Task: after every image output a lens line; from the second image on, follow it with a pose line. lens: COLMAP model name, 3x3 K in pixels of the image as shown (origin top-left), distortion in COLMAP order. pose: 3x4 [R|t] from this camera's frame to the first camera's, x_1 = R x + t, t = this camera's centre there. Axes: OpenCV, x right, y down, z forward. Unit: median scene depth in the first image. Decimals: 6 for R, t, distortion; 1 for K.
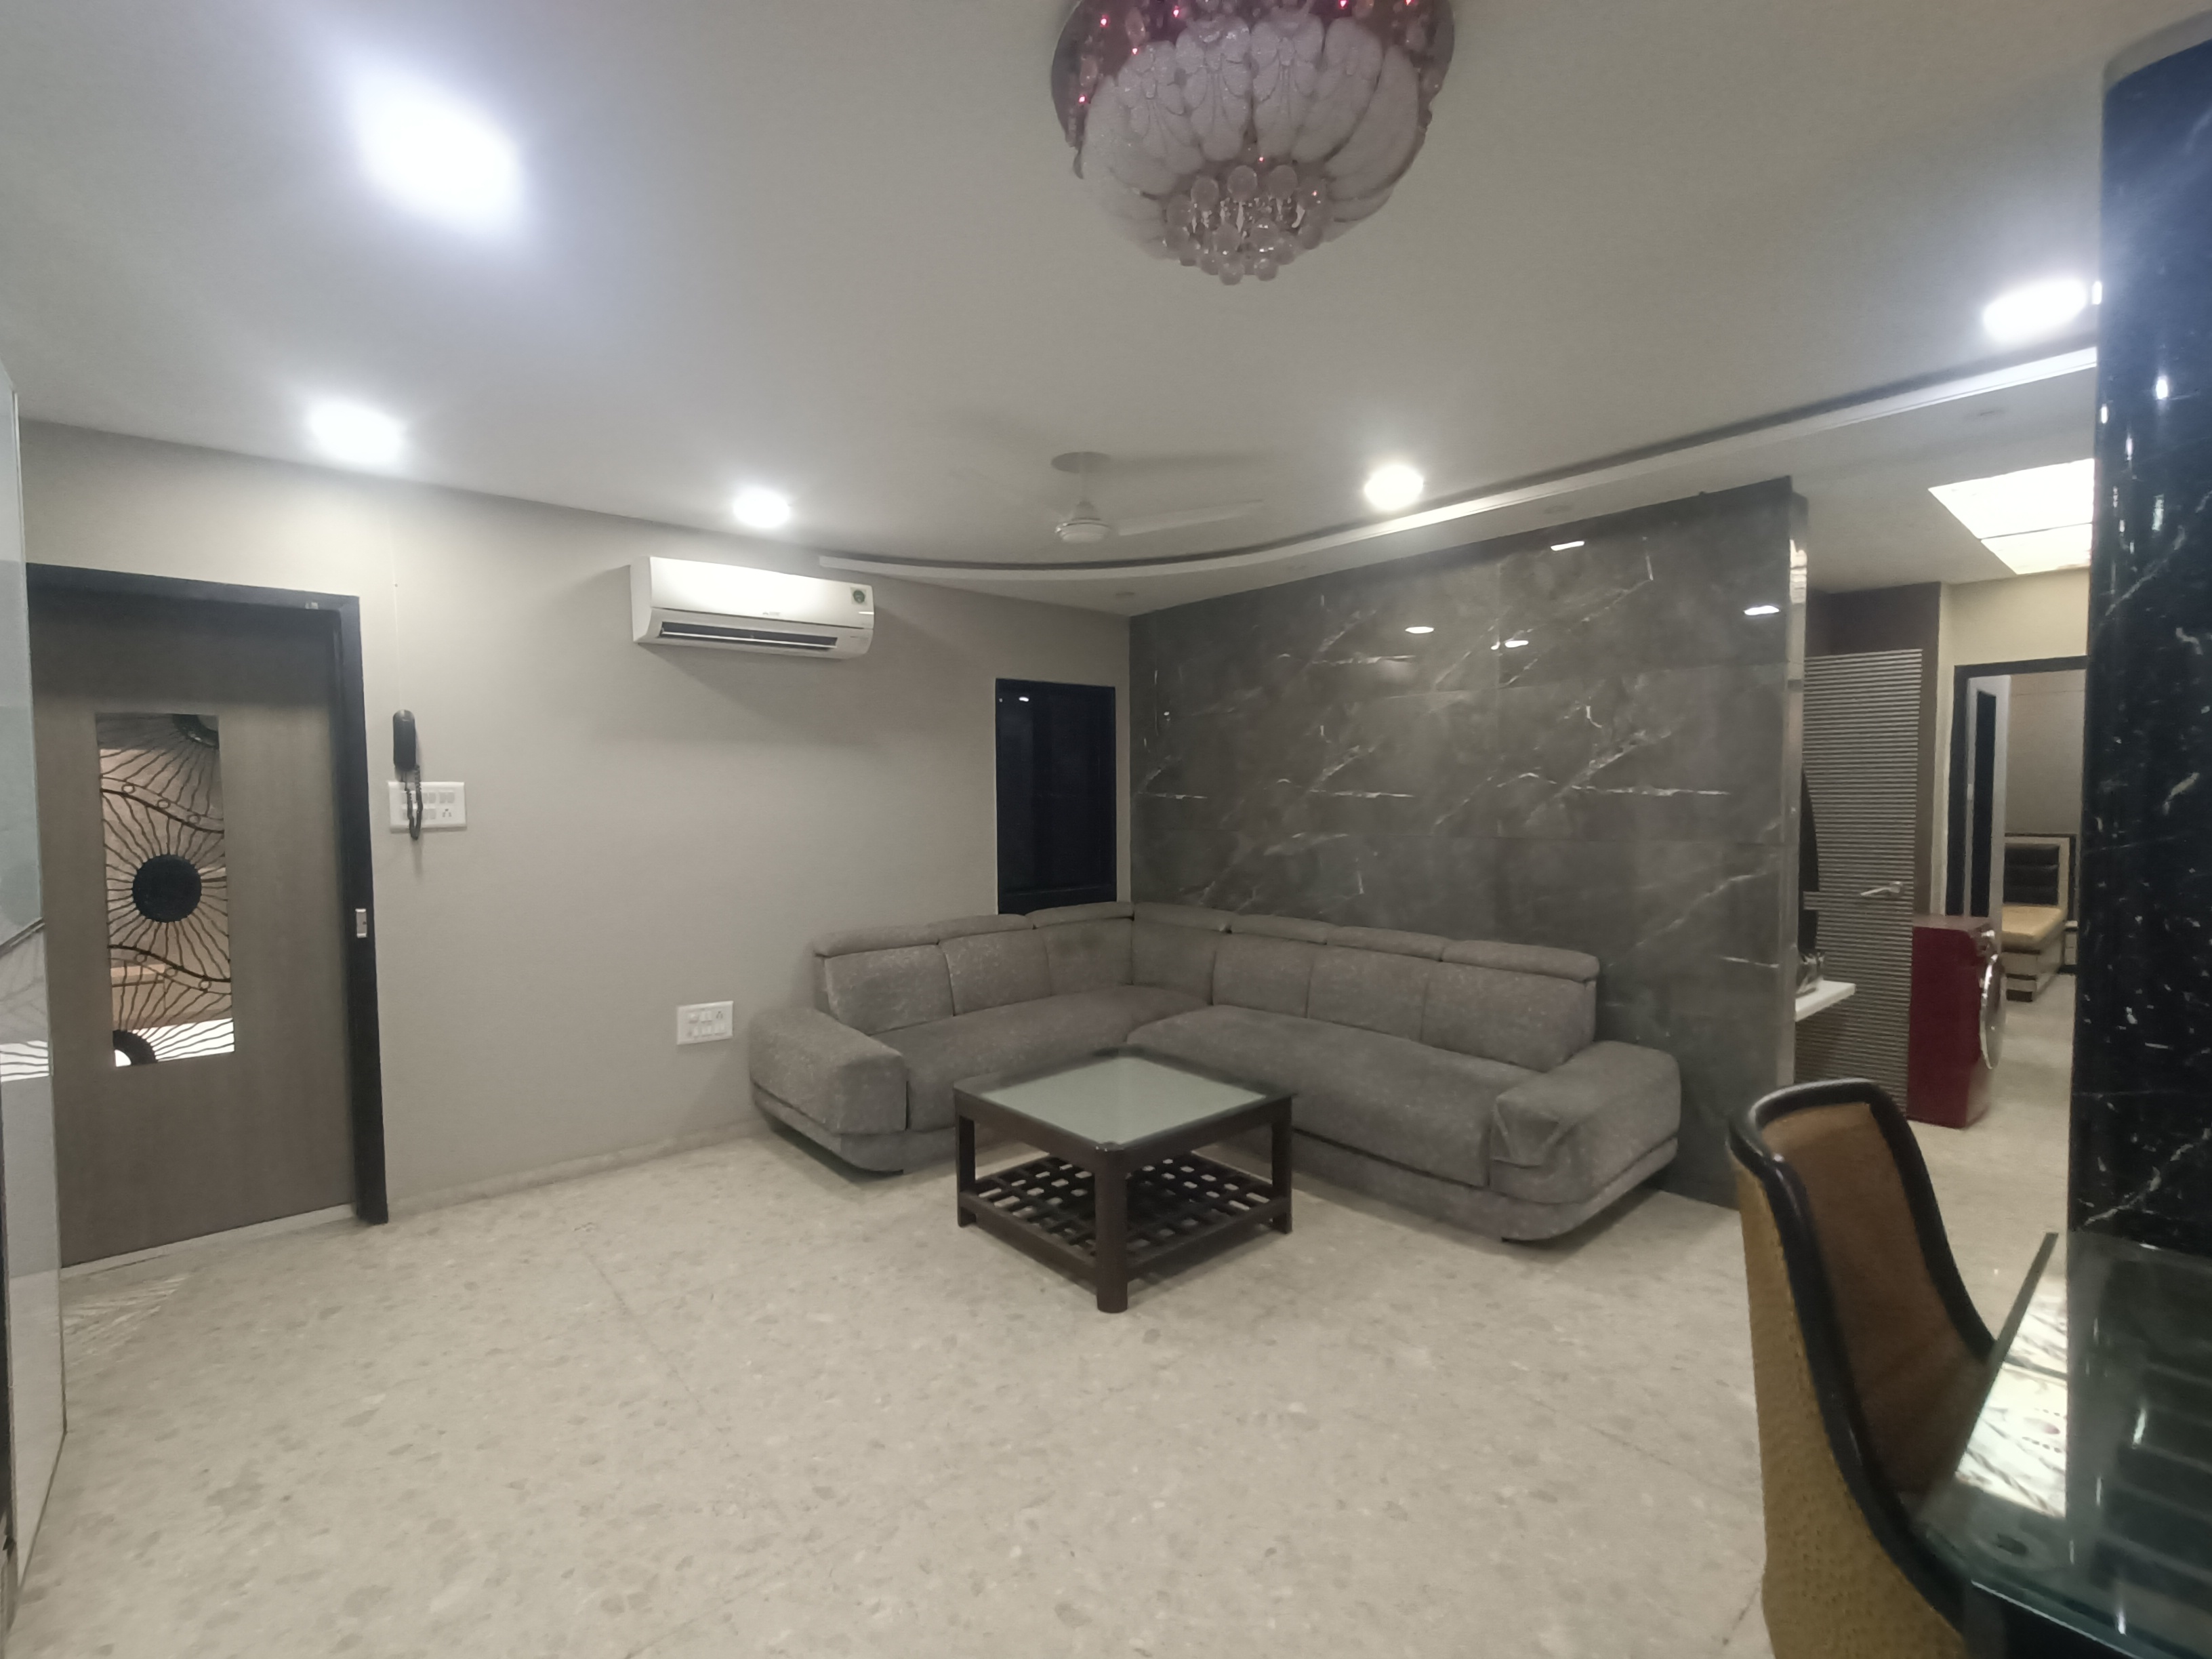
lens RADIAL K [[997.5, 0, 1094.8], [0, 997.5, 840.6], [0, 0, 1]] dist [0.008327, -0.002128]
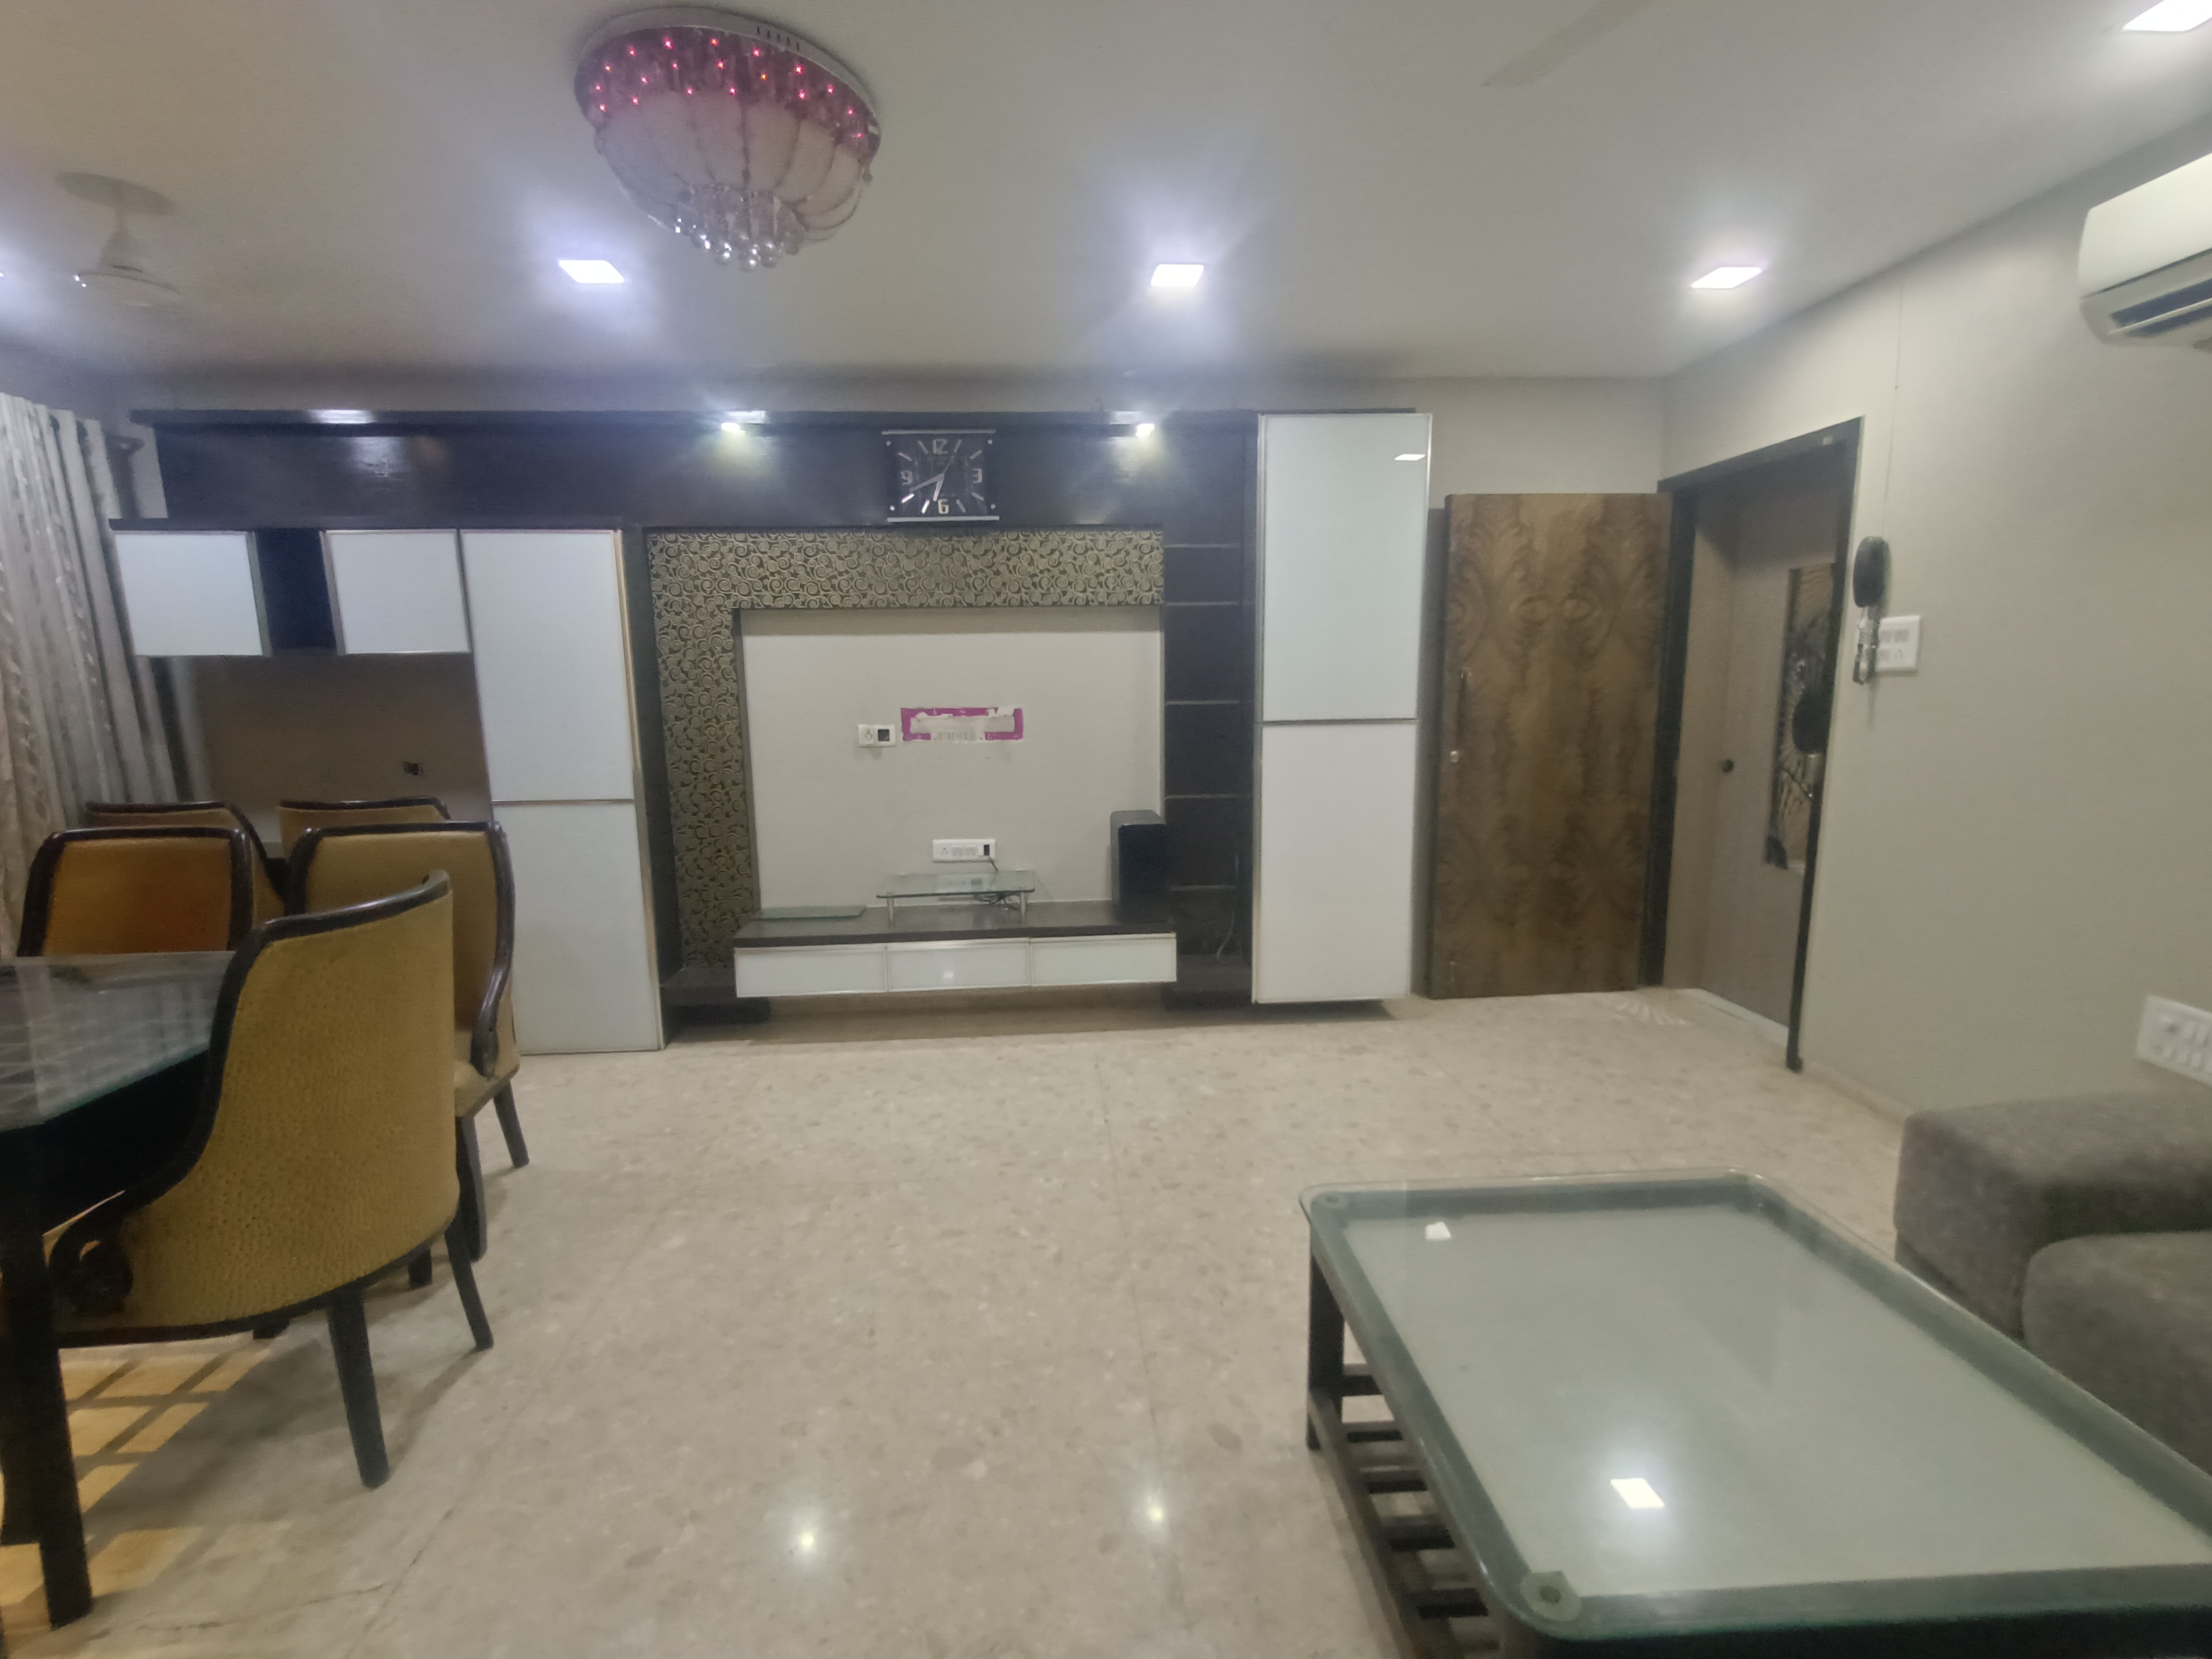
lens RADIAL K [[997.5, 0, 1089.5], [0, 997.5, 832.3], [0, 0, 1]] dist [0.008327, -0.002128]
pose [[-0.608244, 0.139124, -0.781463, 0.617528], [-0.014431, 0.982419, 0.186133, -0.037297], [0.793619, 0.124492, -0.595542, 1.342847]]
